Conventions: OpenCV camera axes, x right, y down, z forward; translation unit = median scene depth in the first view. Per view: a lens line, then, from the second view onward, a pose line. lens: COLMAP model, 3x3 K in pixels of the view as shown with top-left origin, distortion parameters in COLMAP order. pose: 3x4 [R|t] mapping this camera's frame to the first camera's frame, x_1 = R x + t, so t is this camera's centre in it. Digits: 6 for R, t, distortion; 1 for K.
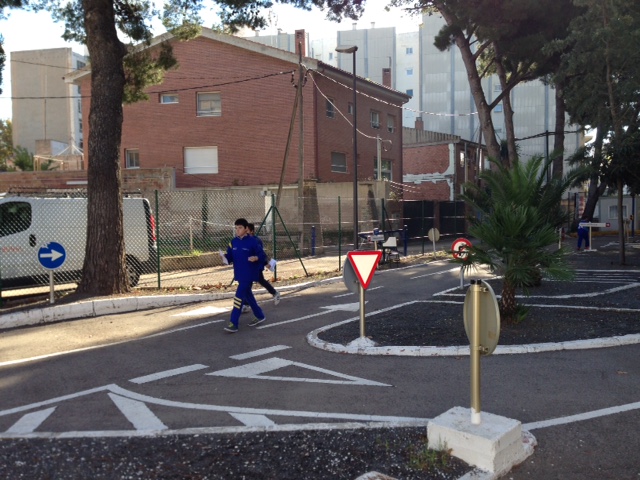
lens RADIAL K [[587.7, 0, 321.4], [0, 587.7, 237.4], [0, 0, 1]] dist [0.116842, -0.196909]
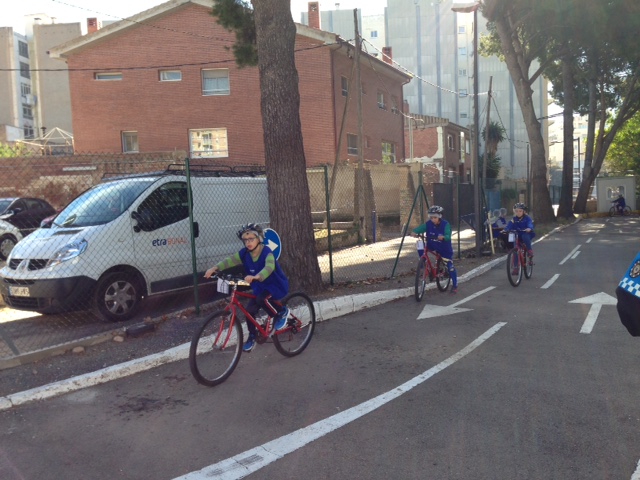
lens RADIAL K [[587.7, 0, 321.4], [0, 587.7, 237.4], [0, 0, 1]] dist [0.116842, -0.196909]
pose [[0.994433, -0.023119, 0.102804, -0.151550], [0.021037, 0.999552, 0.021289, 0.000146], [-0.103250, -0.019008, 0.994474, 0.075976]]
